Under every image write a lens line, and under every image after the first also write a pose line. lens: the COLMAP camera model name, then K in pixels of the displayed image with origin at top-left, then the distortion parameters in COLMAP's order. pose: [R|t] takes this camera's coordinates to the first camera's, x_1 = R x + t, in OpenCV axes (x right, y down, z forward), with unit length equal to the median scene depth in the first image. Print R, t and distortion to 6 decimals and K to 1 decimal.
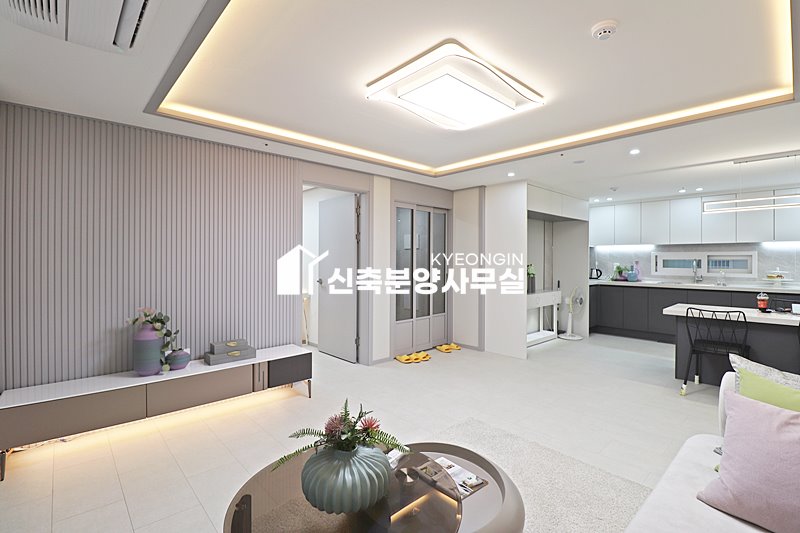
lens RADIAL K [[373.4, 0, 398.7], [0, 373.4, 256.7], [0, 0, 1]] dist [0.000611, -0.009891]
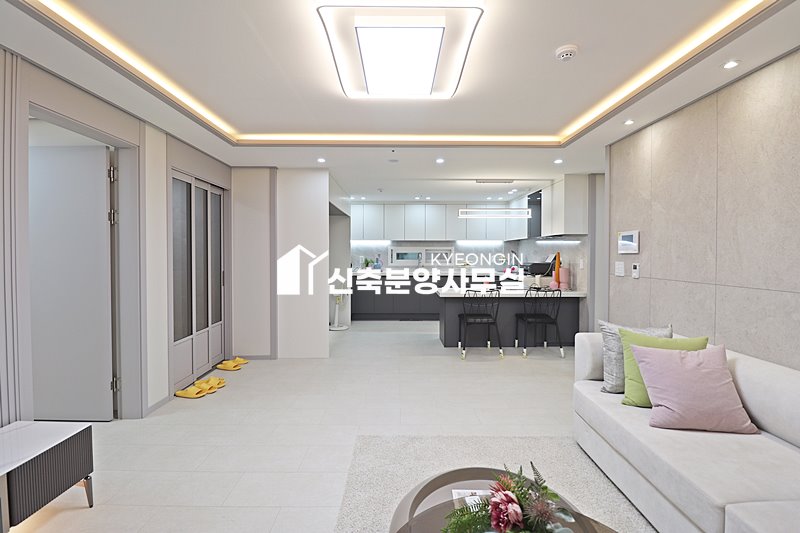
lens RADIAL K [[373.4, 0, 403.3], [0, 373.4, 260.1], [0, 0, 1]] dist [0.000611, -0.009891]
pose [[0.666303, -0.016114, 0.745507, -0.219852], [-0.004567, 0.999660, 0.025690, -0.000210], [-0.745667, -0.020522, 0.666003, 0.205552]]
